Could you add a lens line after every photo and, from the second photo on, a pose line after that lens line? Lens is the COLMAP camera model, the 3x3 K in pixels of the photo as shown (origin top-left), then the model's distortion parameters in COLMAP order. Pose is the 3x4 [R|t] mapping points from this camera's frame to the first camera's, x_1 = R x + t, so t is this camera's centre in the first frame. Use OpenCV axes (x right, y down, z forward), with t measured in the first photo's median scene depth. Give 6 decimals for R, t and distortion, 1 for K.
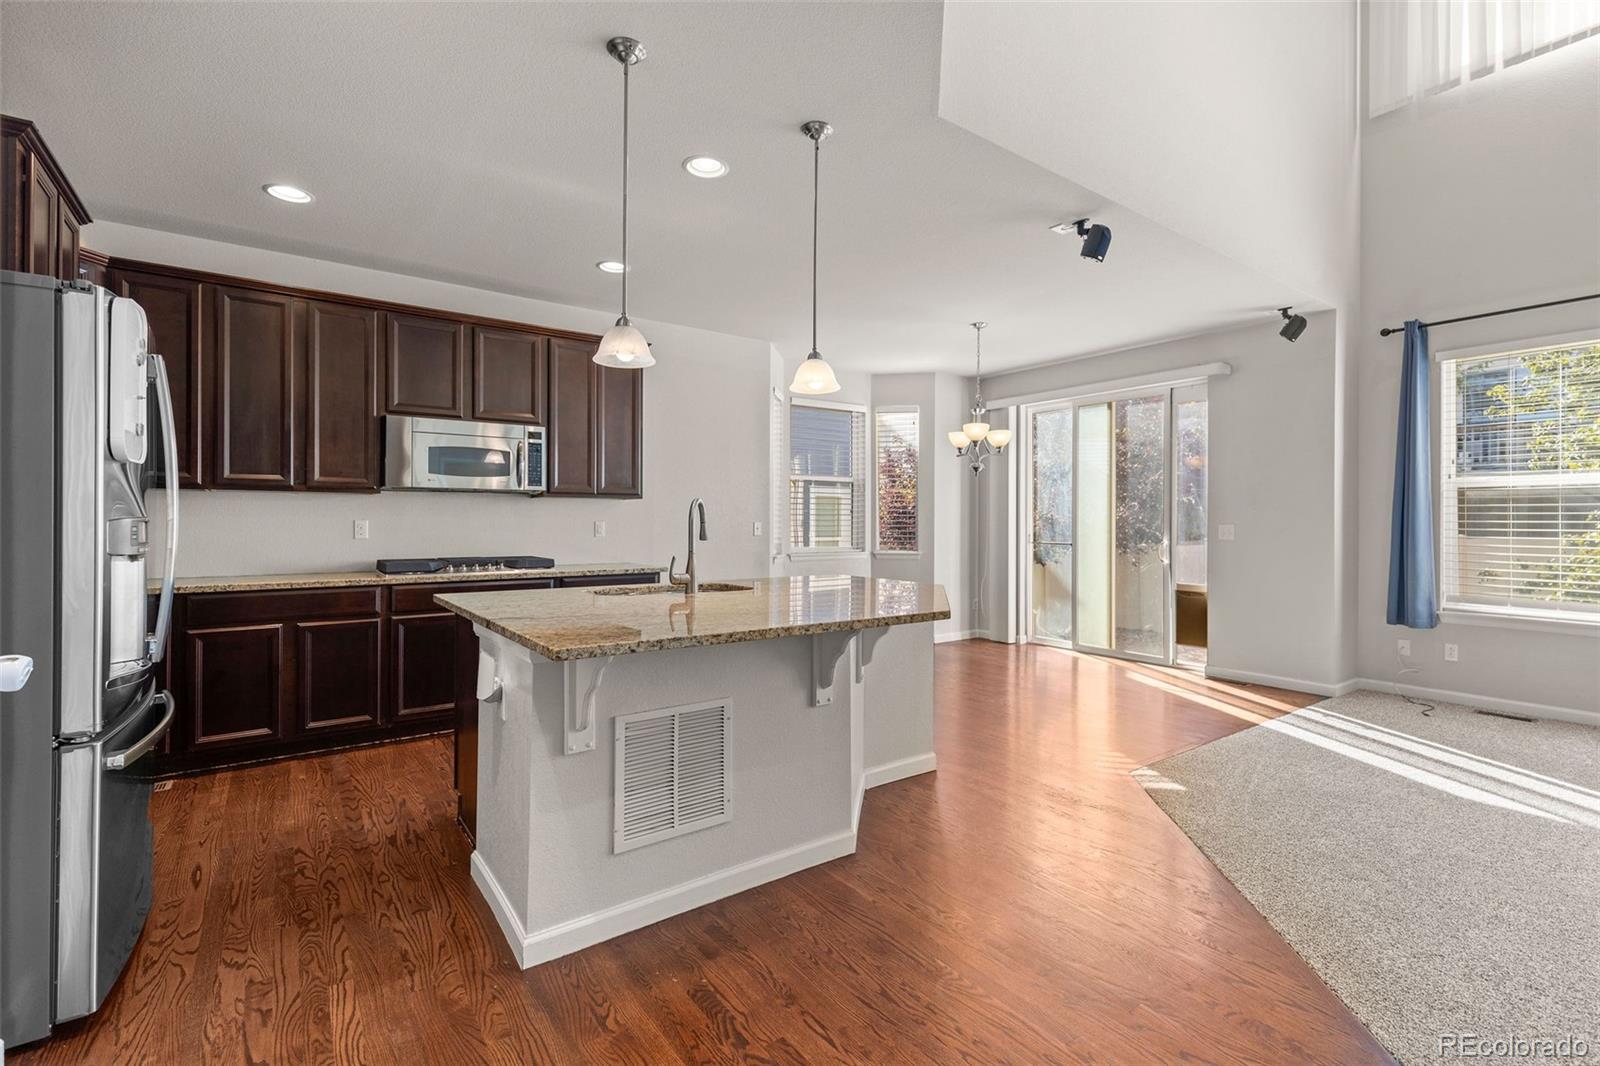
lens RADIAL K [[716.4, 0, 796.1], [0, 716.4, 516.6], [0, 0, 1]] dist [0.001384, -0.000136]
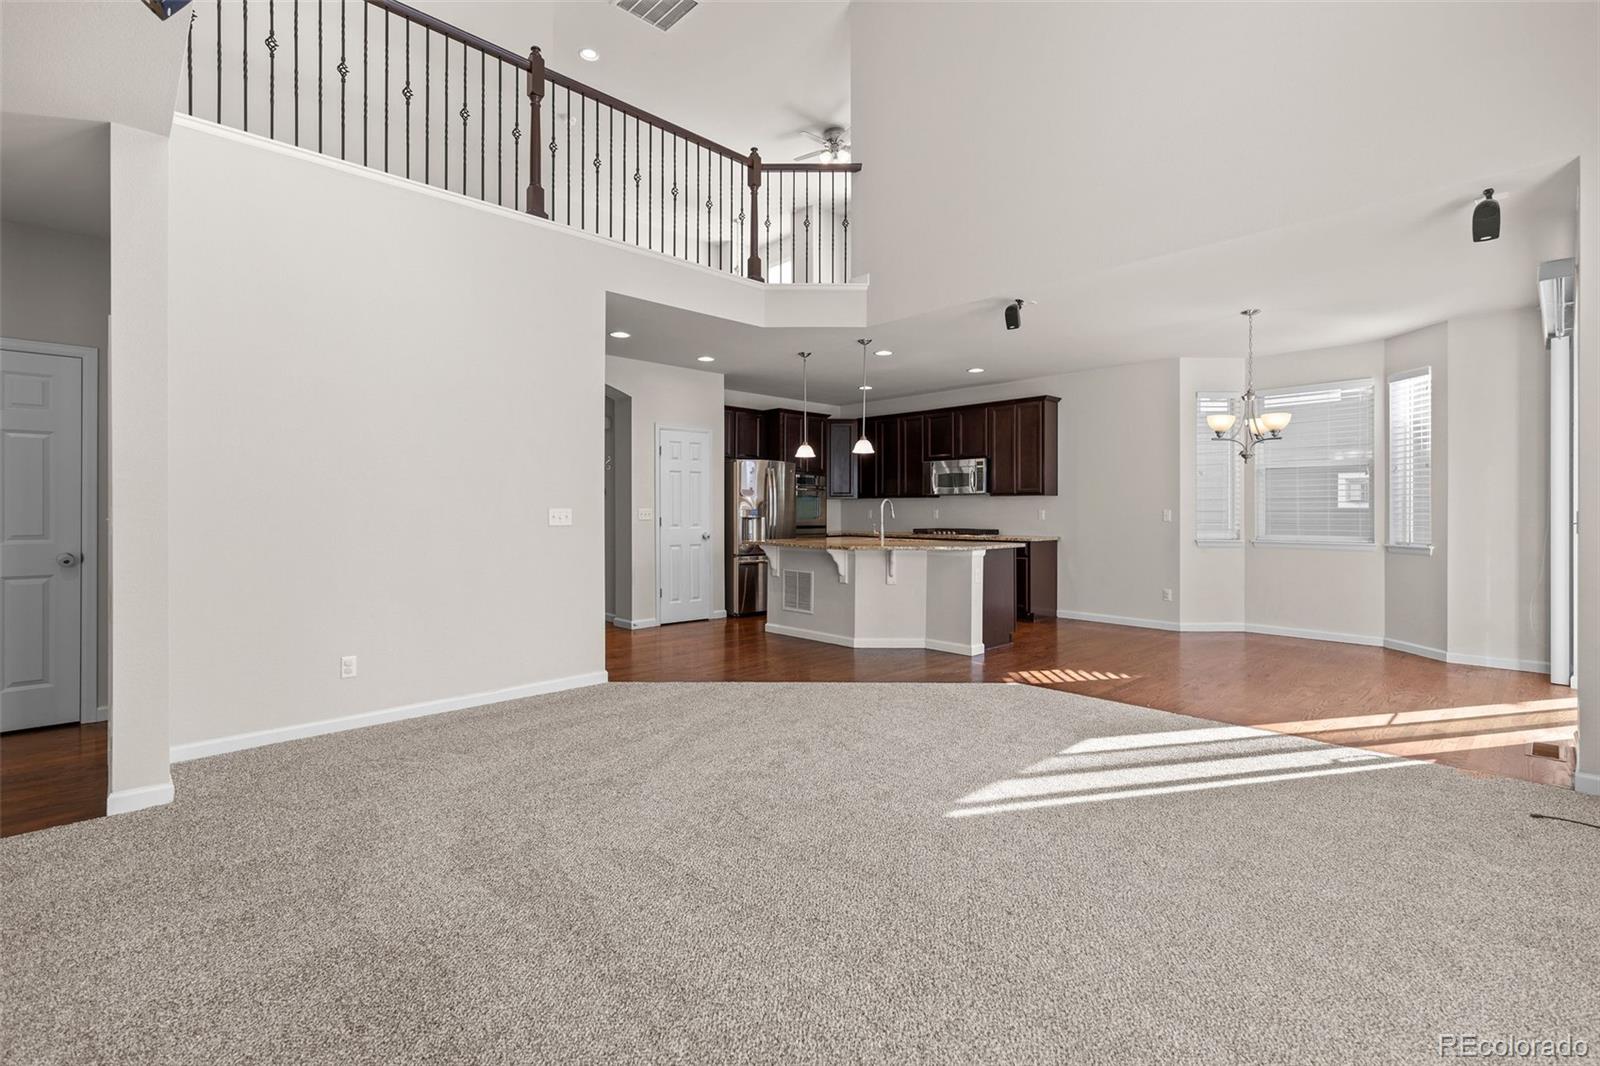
lens RADIAL K [[703.7, 0, 804.2], [0, 703.7, 512.1], [0, 0, 1]] dist [-0.001102, -0.000569]
pose [[0.137804, -0.003026, -0.990455, 1.318785], [0.006070, 0.999979, -0.002211, 0.012506], [0.990441, -0.005707, 0.137820, 0.289912]]
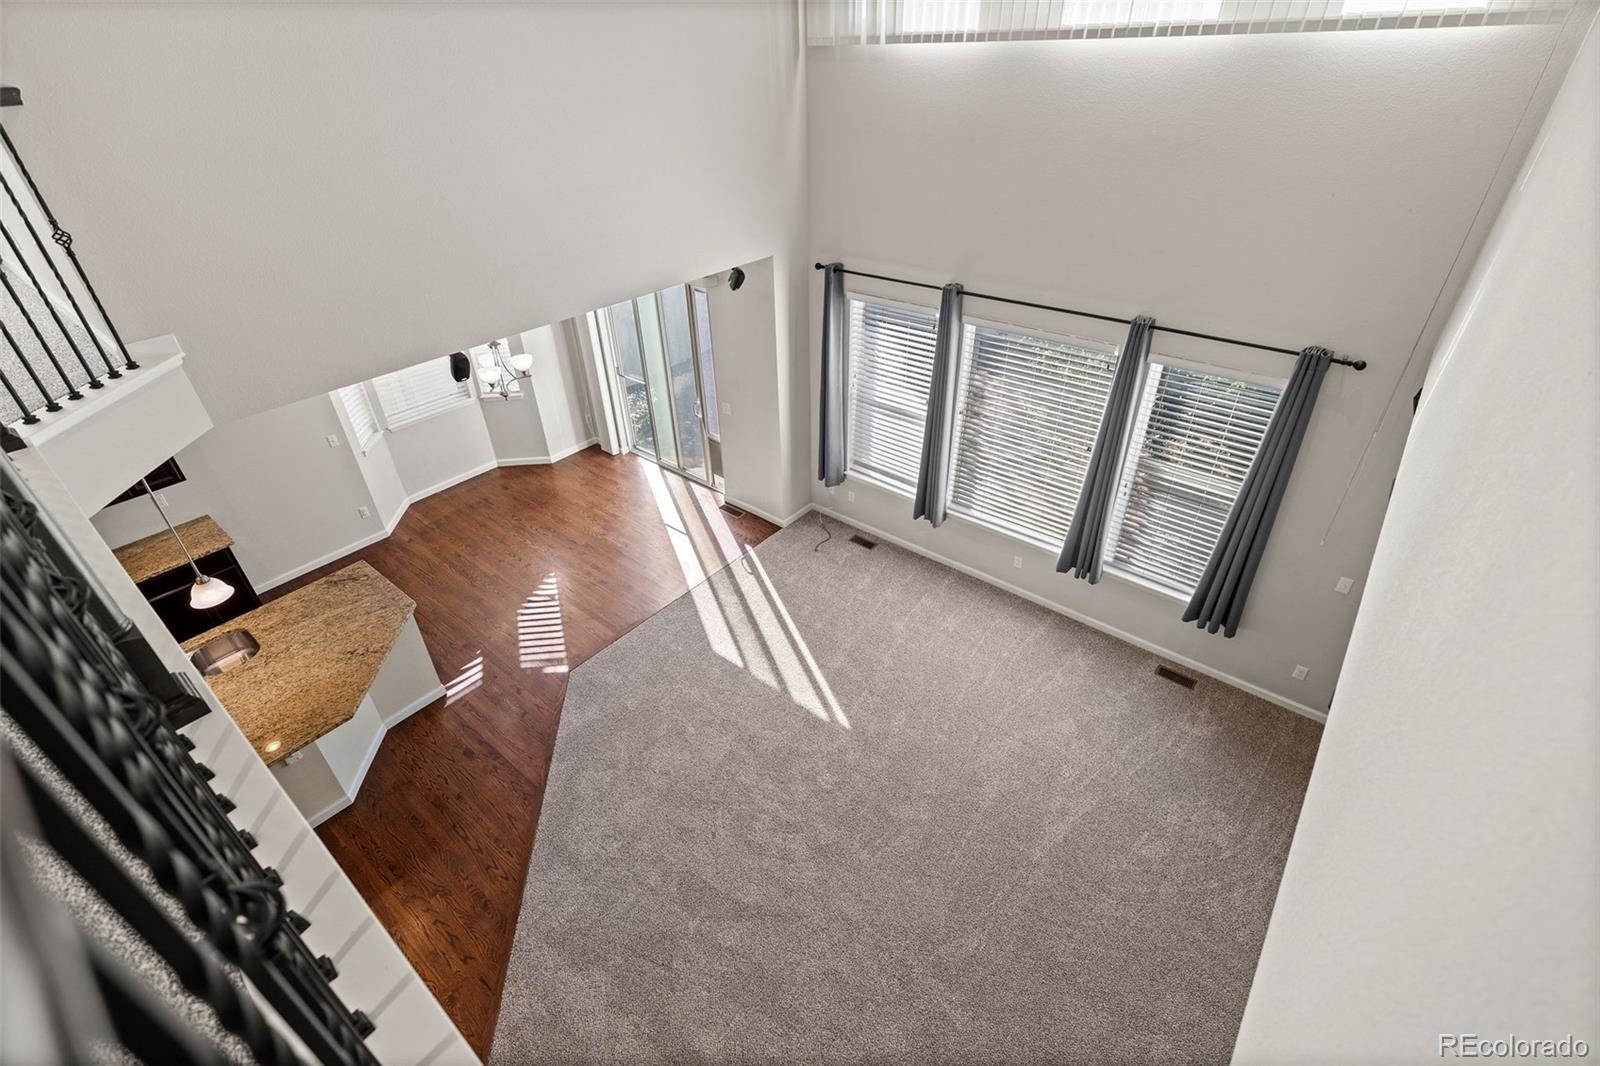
lens RADIAL K [[738.4, 0, 792.1], [0, 738.4, 529.4], [0, 0, 1]] dist [0.017059, -0.000467]
pose [[0.969327, -0.163872, 0.183169, 0.518160], [0.032336, 0.823828, 0.565916, -0.649320], [-0.243638, -0.542635, 0.803858, -0.251808]]
